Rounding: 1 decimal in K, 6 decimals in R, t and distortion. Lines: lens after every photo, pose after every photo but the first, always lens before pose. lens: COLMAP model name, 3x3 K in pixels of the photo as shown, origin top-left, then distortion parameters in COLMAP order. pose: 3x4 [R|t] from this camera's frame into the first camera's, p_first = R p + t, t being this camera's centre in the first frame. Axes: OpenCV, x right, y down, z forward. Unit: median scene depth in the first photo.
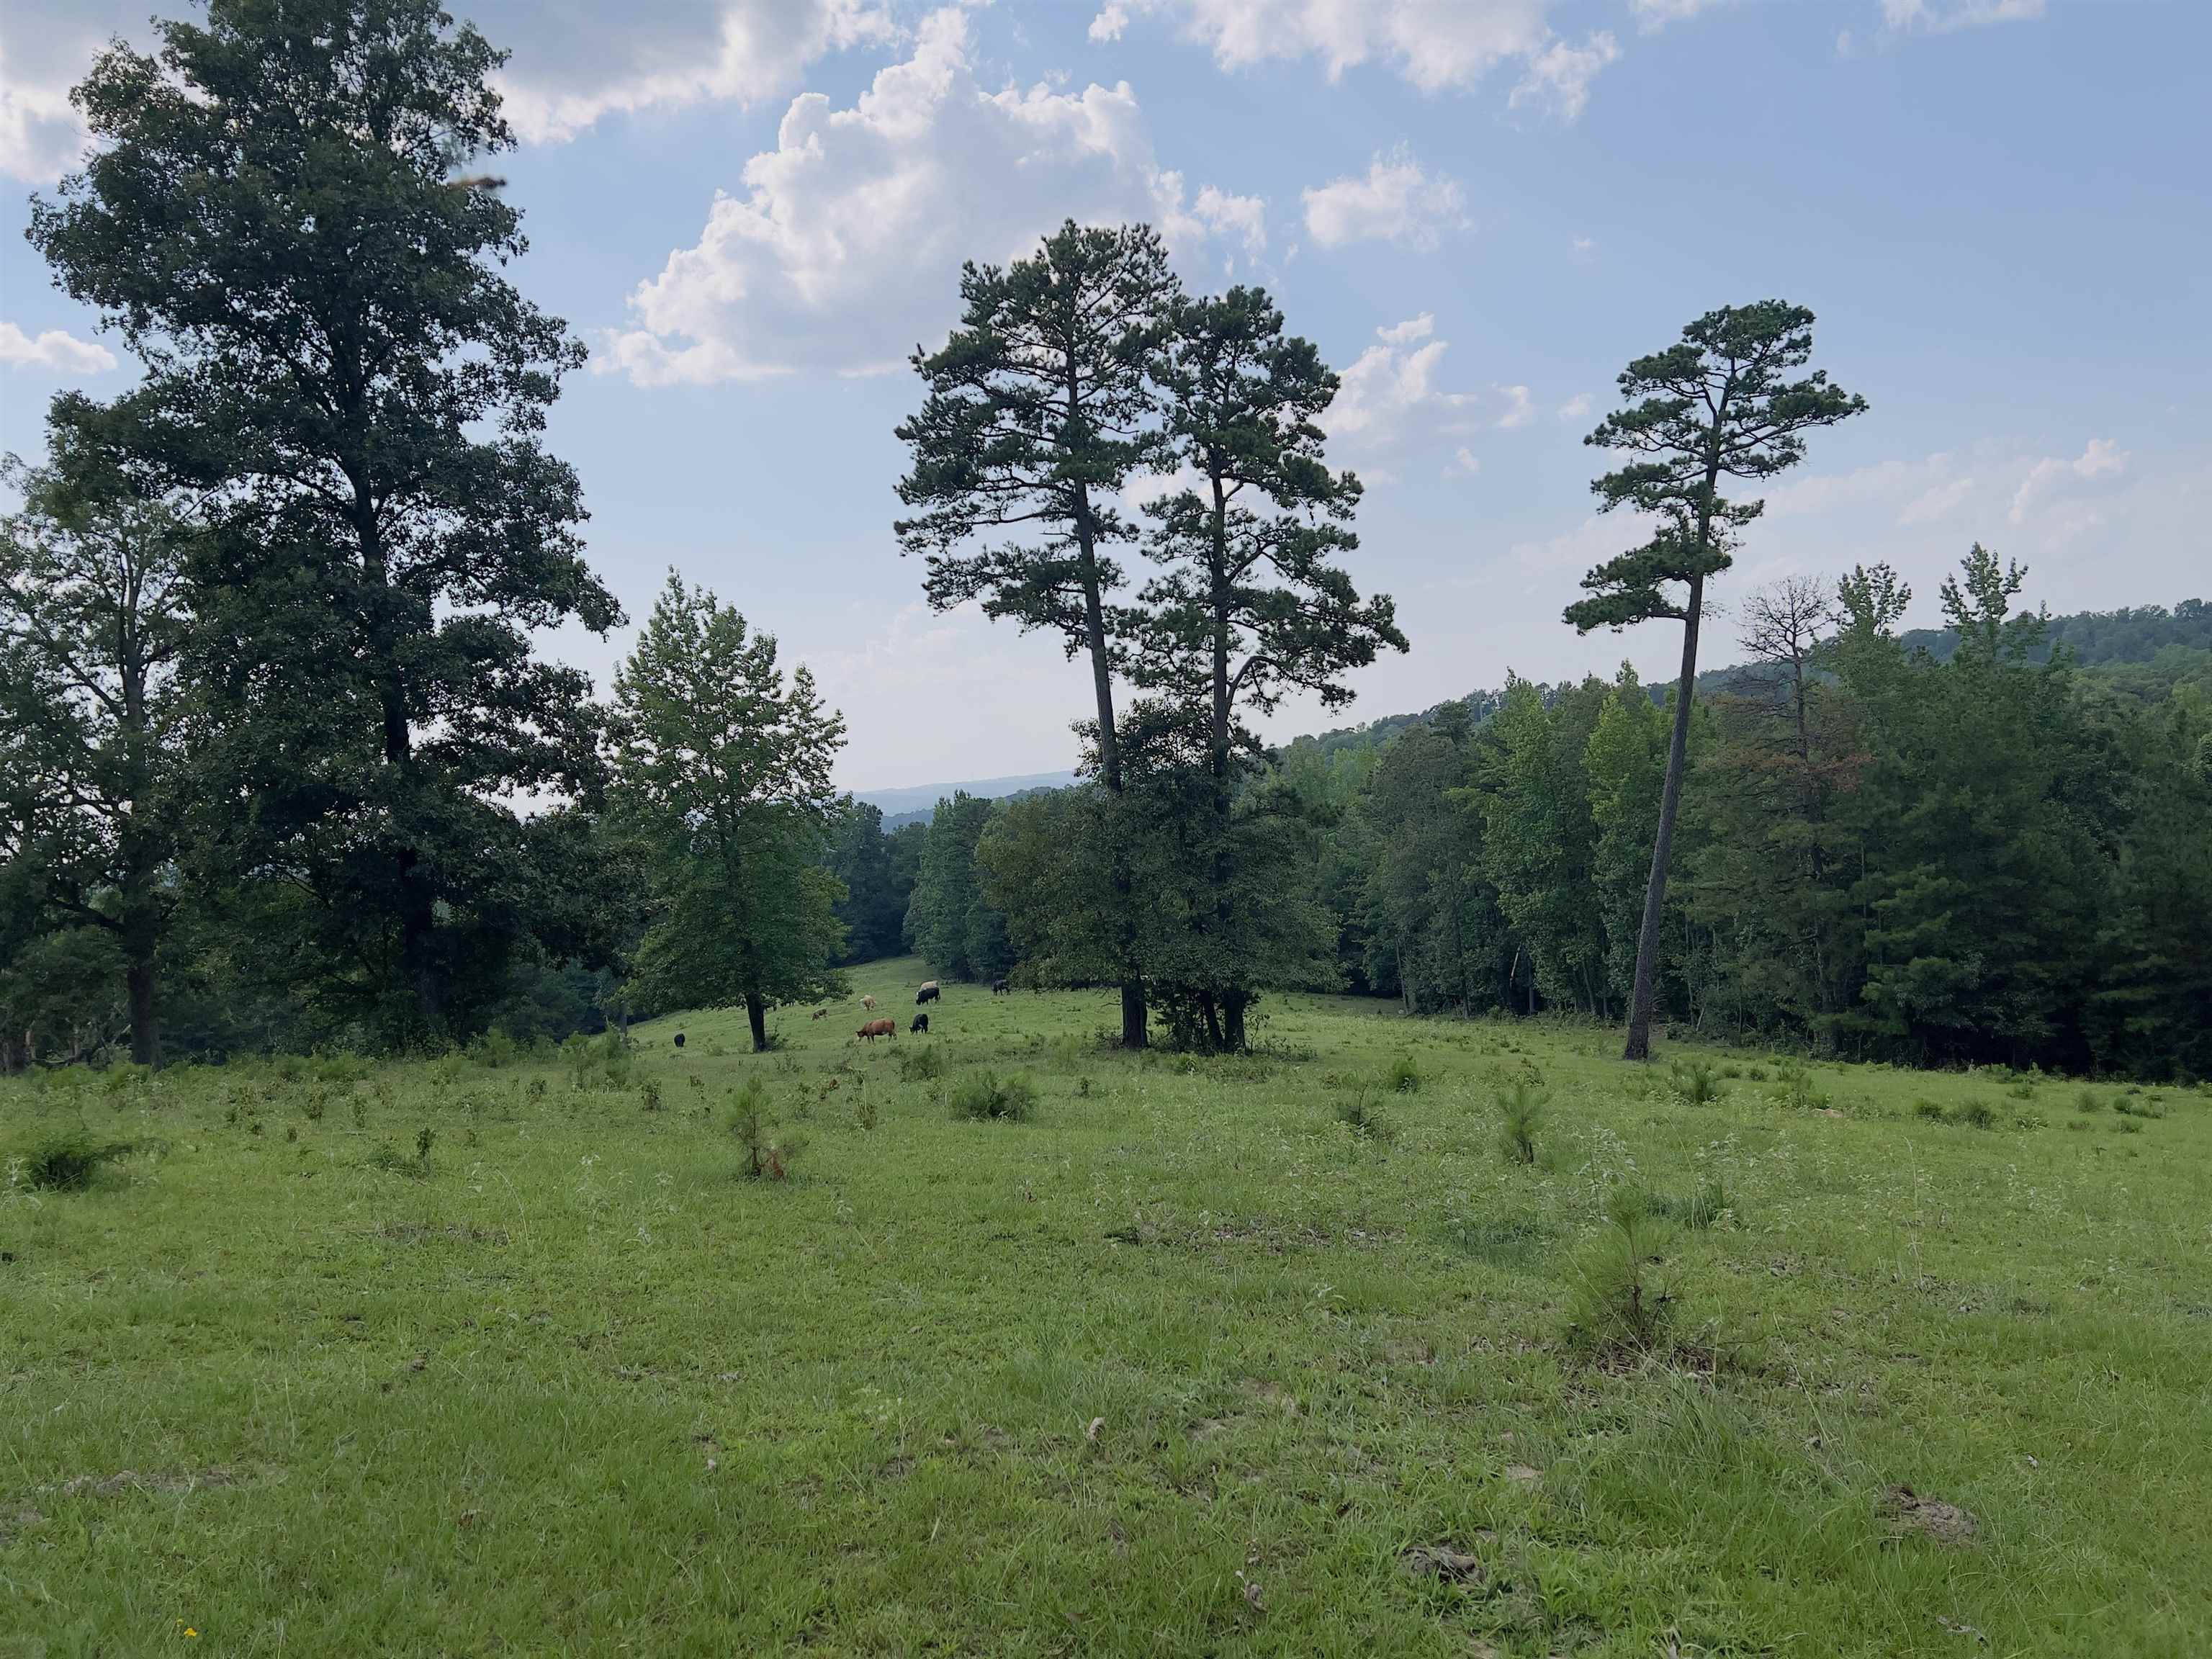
lens RADIAL K [[1638.0, 0, 1083.3], [0, 1638.0, 828.5], [0, 0, 1]] dist [0.076040, -0.065878]
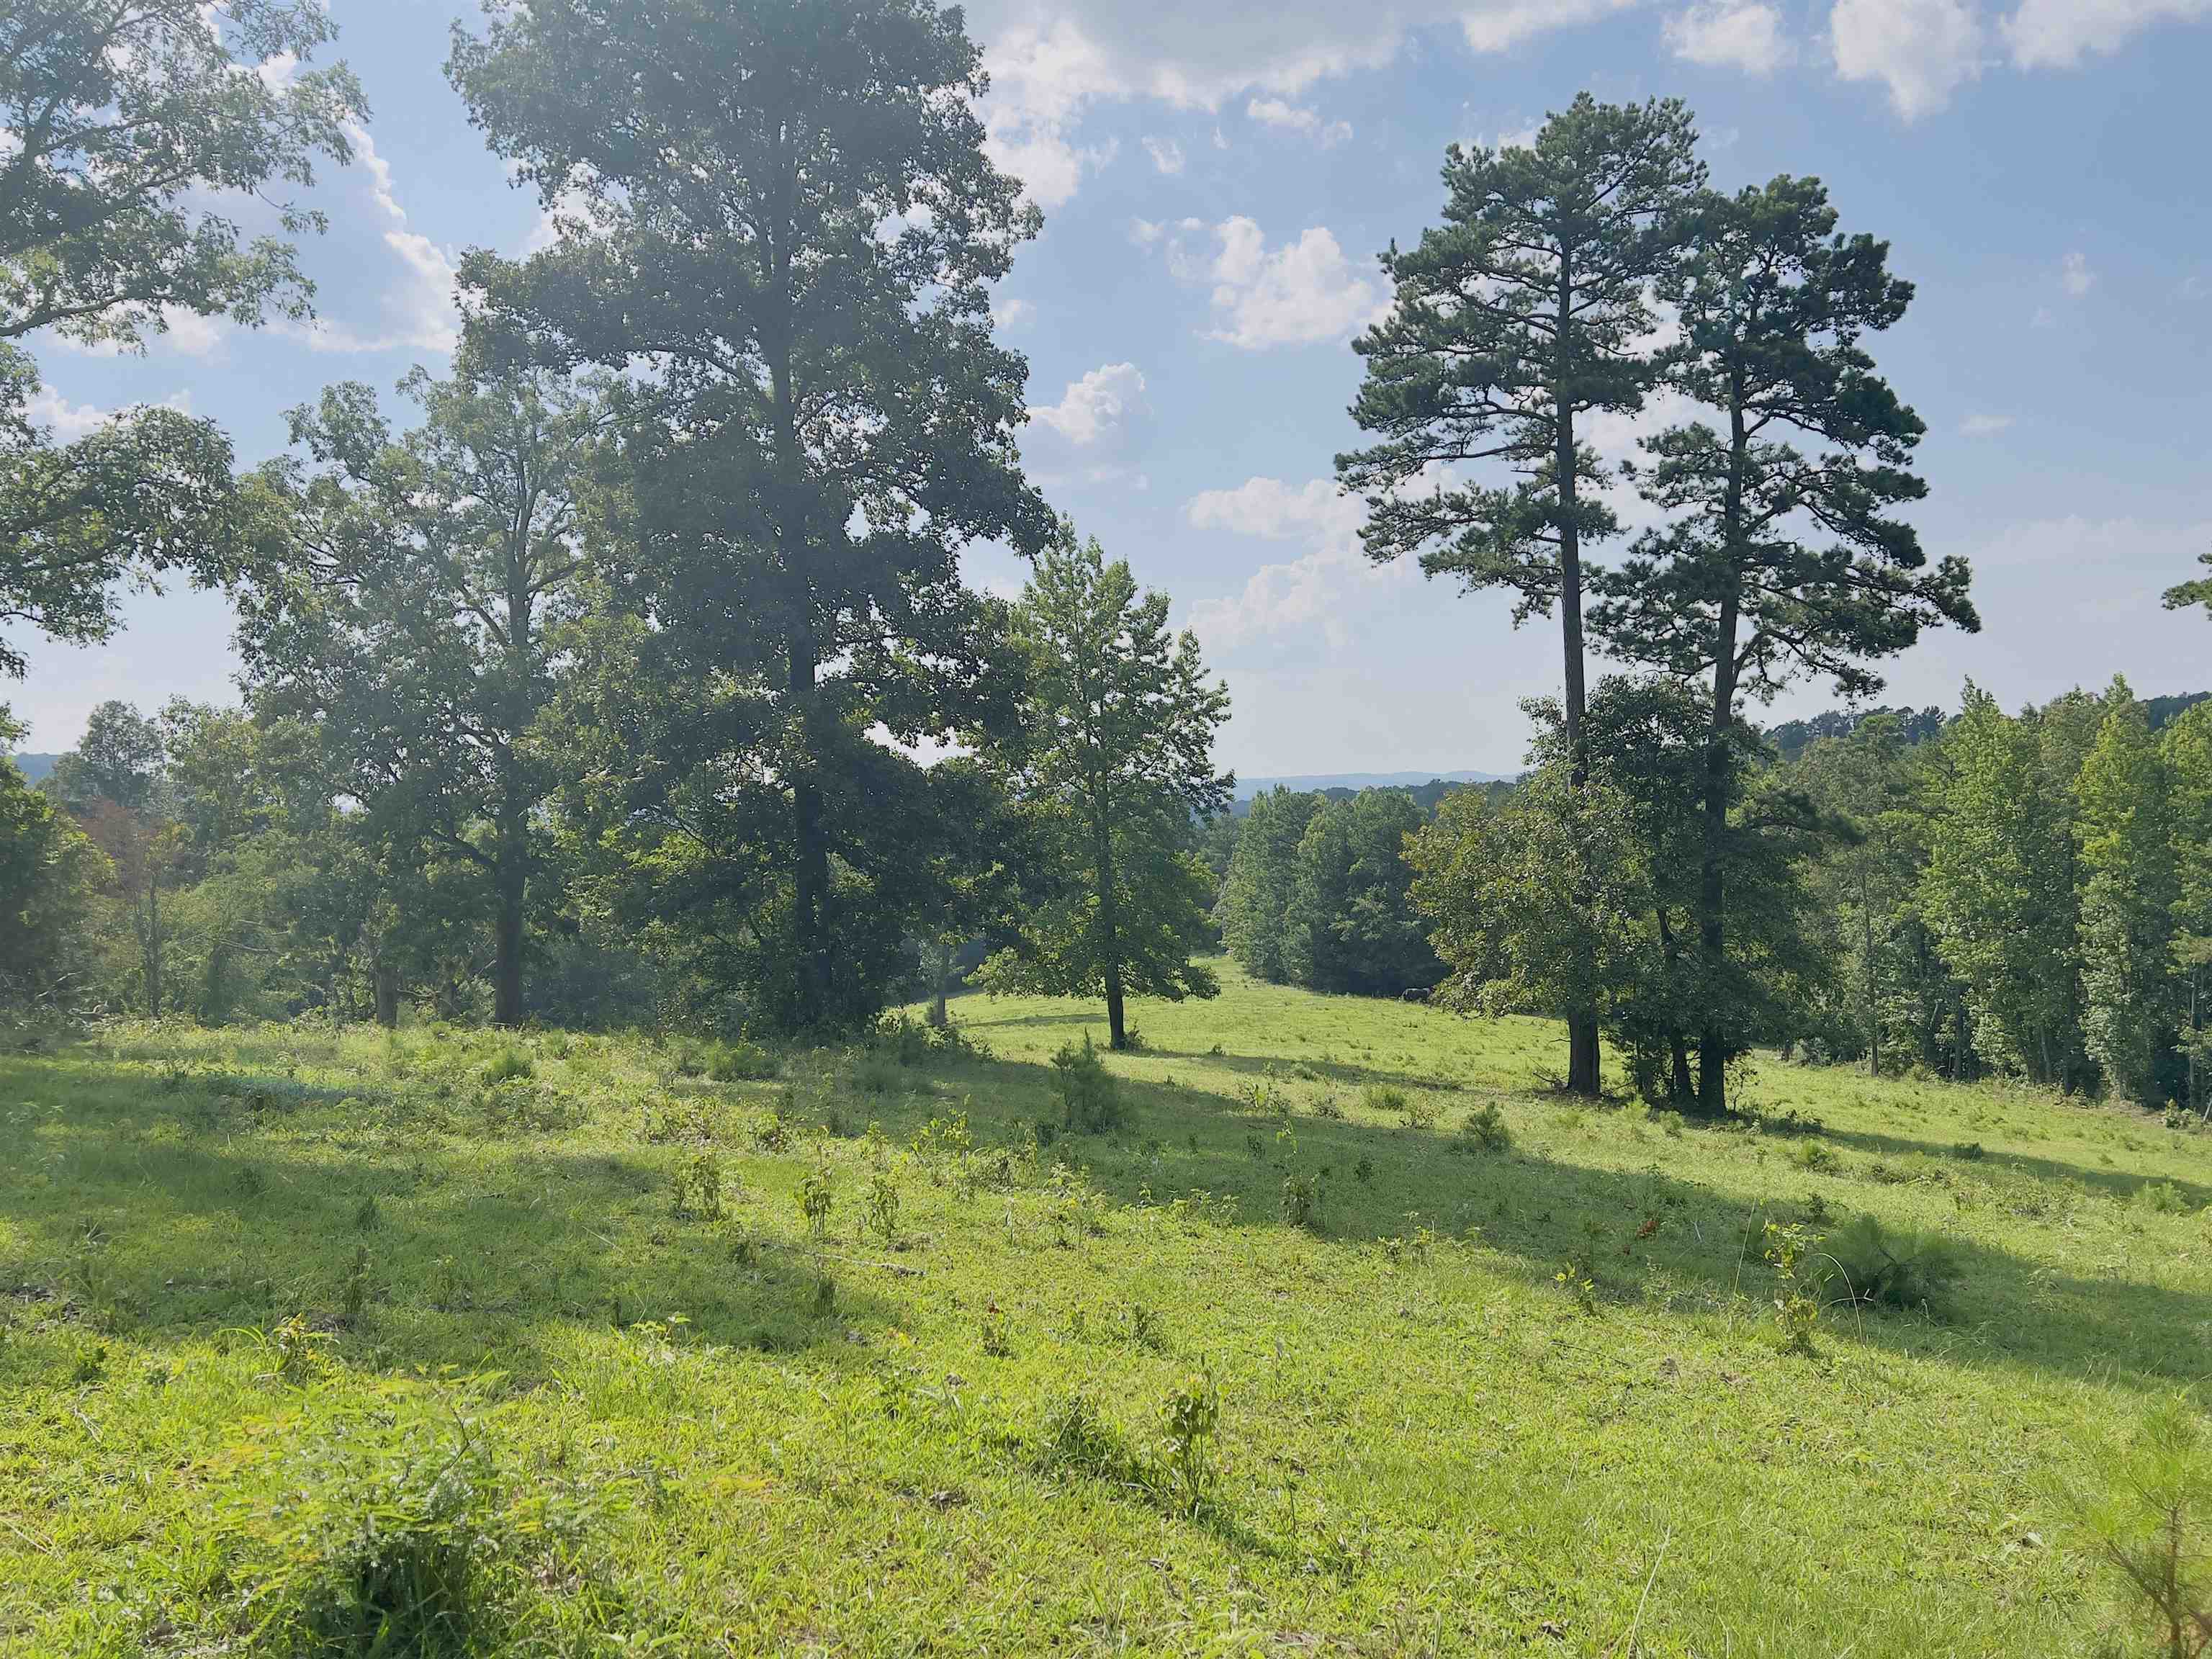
lens RADIAL K [[1638.0, 0, 1090.4], [0, 1638.0, 837.6], [0, 0, 1]] dist [0.076040, -0.065878]
pose [[0.982675, 0.064979, -0.173571, -0.078797], [-0.063636, 0.997885, 0.013299, 0.009543], [0.174068, -0.002023, 0.984732, 0.128265]]
